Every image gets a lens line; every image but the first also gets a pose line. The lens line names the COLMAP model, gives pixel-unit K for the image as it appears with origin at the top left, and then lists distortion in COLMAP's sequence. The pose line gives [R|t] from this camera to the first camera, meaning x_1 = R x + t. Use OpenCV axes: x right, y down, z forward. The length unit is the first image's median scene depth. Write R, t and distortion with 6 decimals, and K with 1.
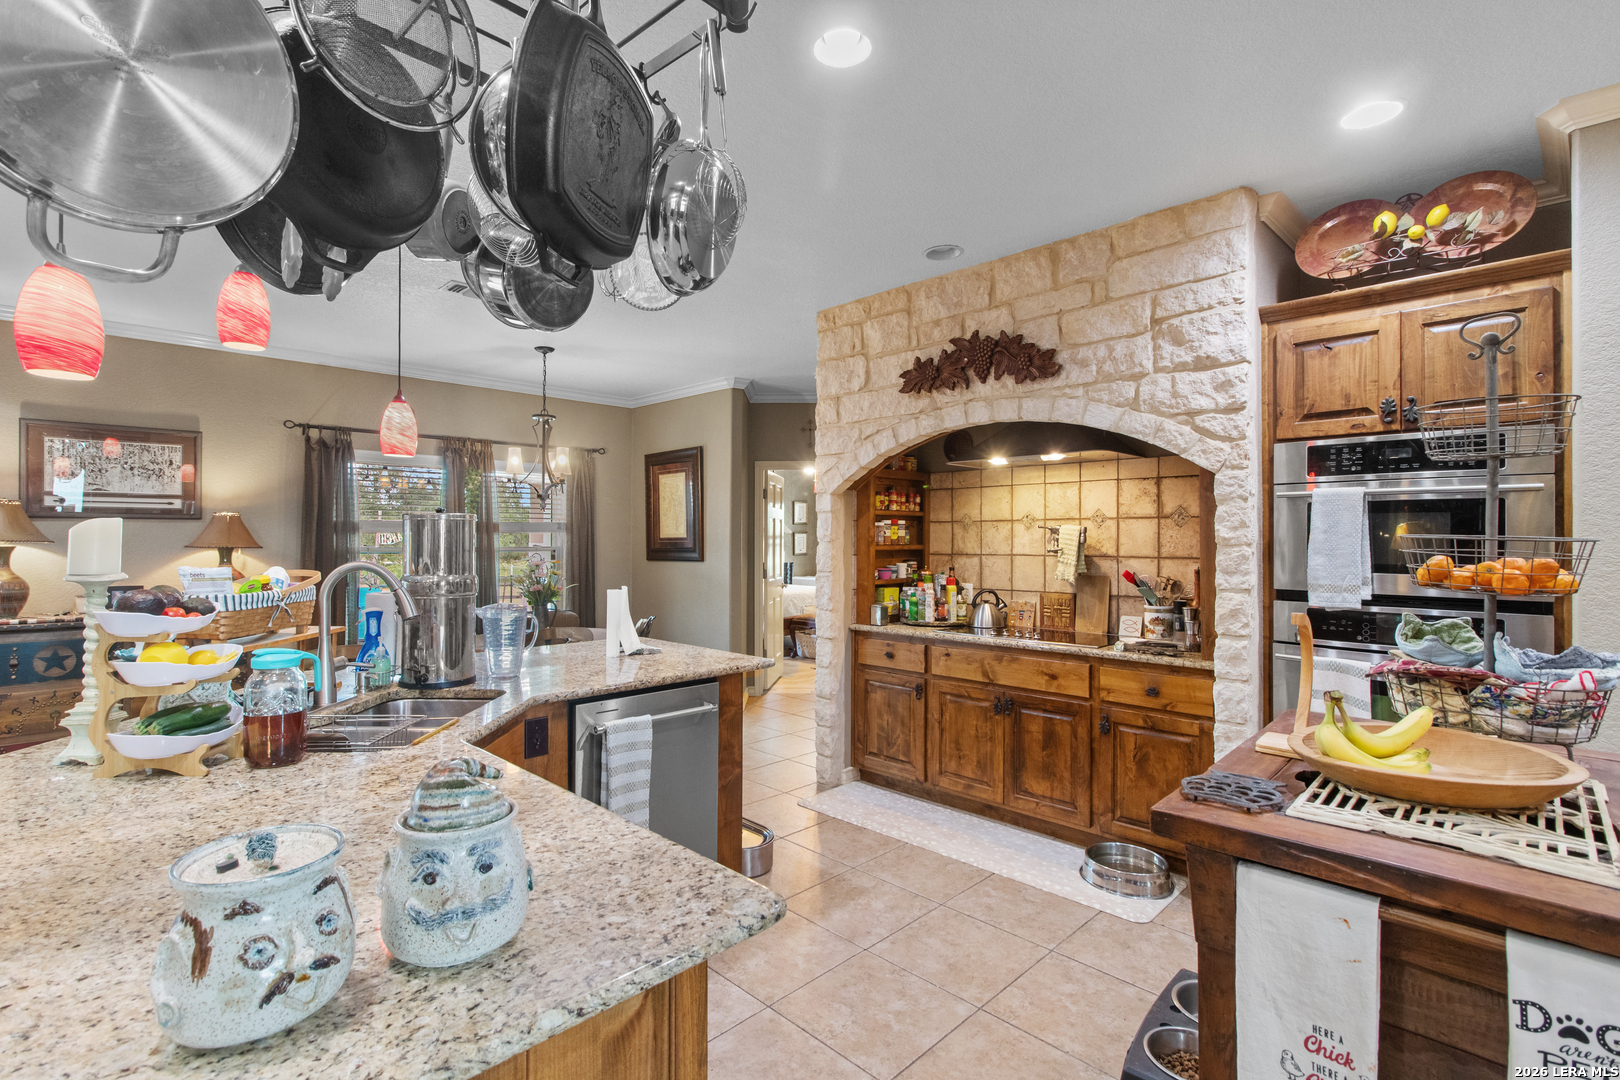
lens RADIAL K [[751.7, 0, 798.0], [0, 751.7, 534.5], [0, 0, 1]] dist [0.002307, -0.000138]
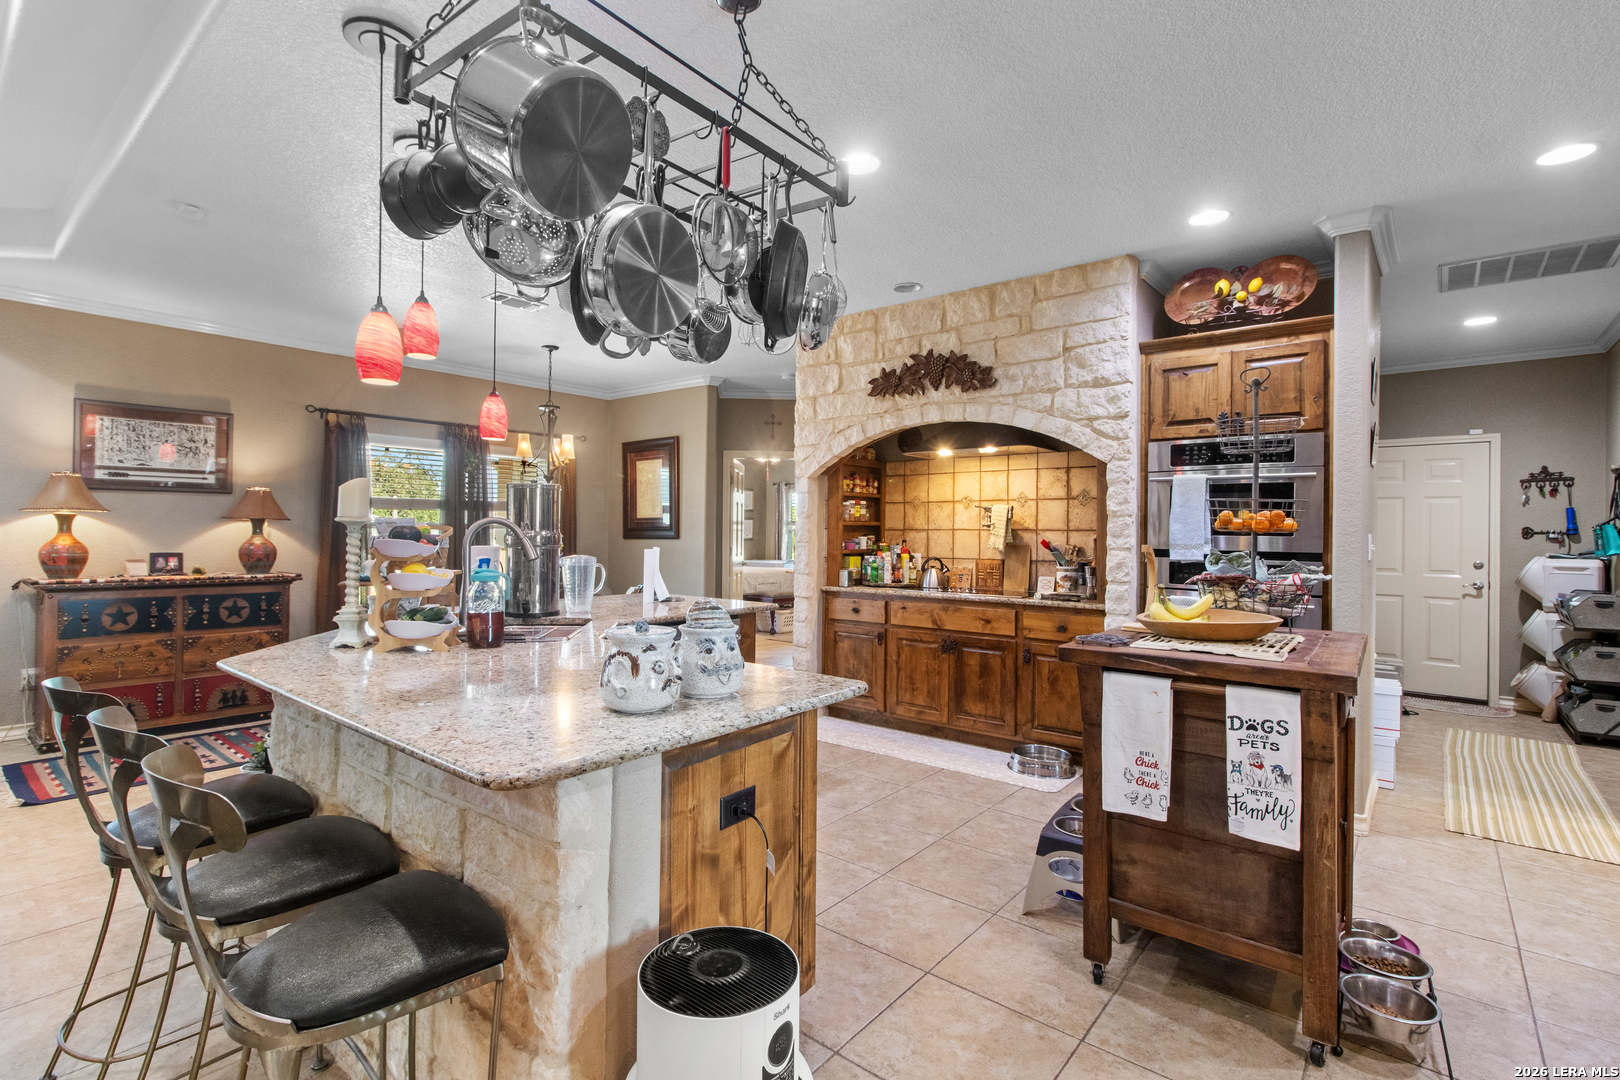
lens RADIAL K [[753.1, 0, 796.8], [0, 753.1, 527.8], [0, 0, 1]] dist [0.001111, 0.000847]
pose [[0.995169, 0.007760, 0.097873, -0.119614], [-0.007885, 0.999969, 0.000894, 0.033536], [-0.097863, -0.001662, 0.995198, -0.264042]]
